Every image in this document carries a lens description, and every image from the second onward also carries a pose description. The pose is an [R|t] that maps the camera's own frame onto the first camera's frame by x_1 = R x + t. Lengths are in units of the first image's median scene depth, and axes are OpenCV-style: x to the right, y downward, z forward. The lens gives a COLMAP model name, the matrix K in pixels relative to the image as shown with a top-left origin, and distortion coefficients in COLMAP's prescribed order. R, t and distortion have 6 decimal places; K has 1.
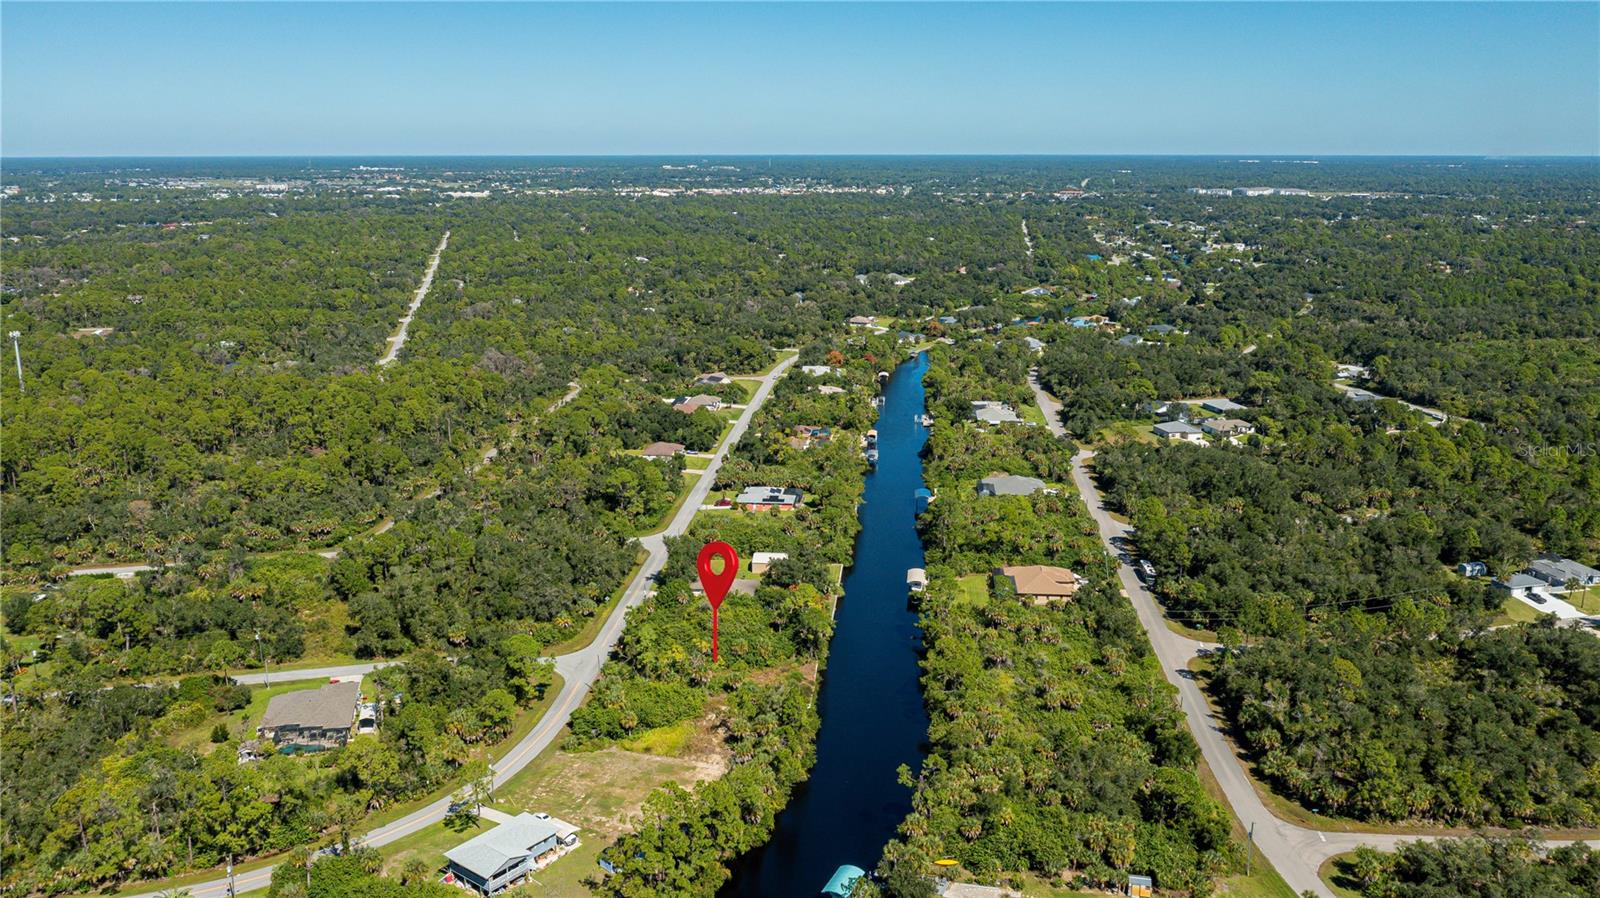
lens RADIAL K [[1260.9, 0, 809.1], [0, 1260.9, 437.7], [0, 0, 1]] dist [-0.012997, -0.002164]
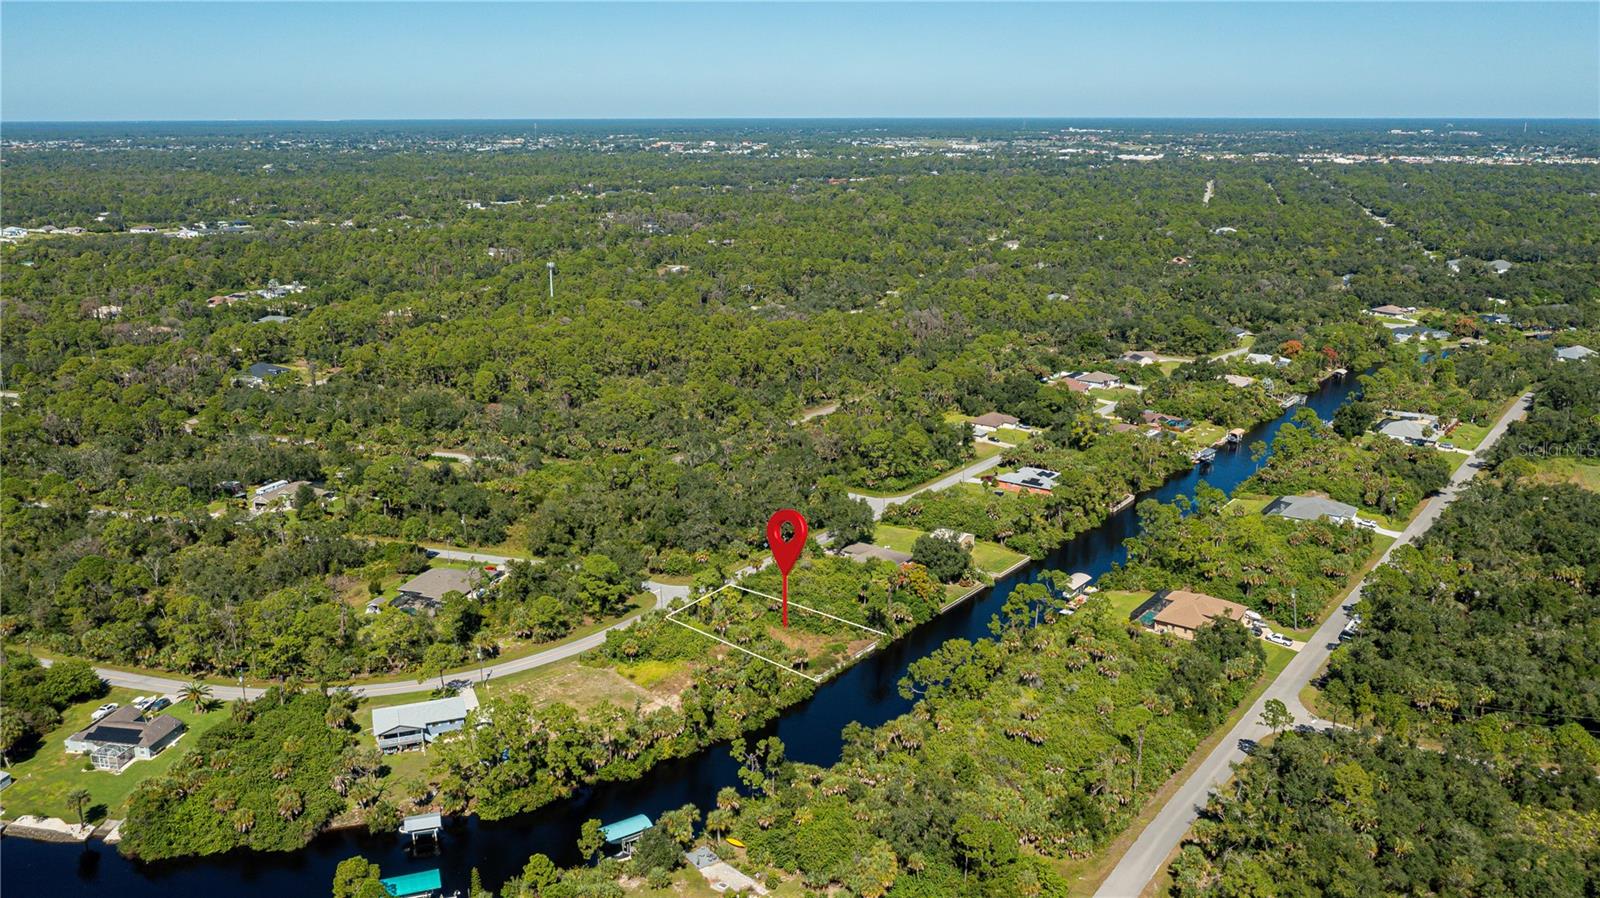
lens RADIAL K [[1260.9, 0, 809.1], [0, 1260.9, 437.7], [0, 0, 1]] dist [-0.012997, -0.002164]
pose [[0.850506, 0.129280, -0.509829, 0.264233], [-0.114627, 0.991582, 0.060219, -0.019837], [0.513322, 0.007223, 0.858166, 0.072549]]
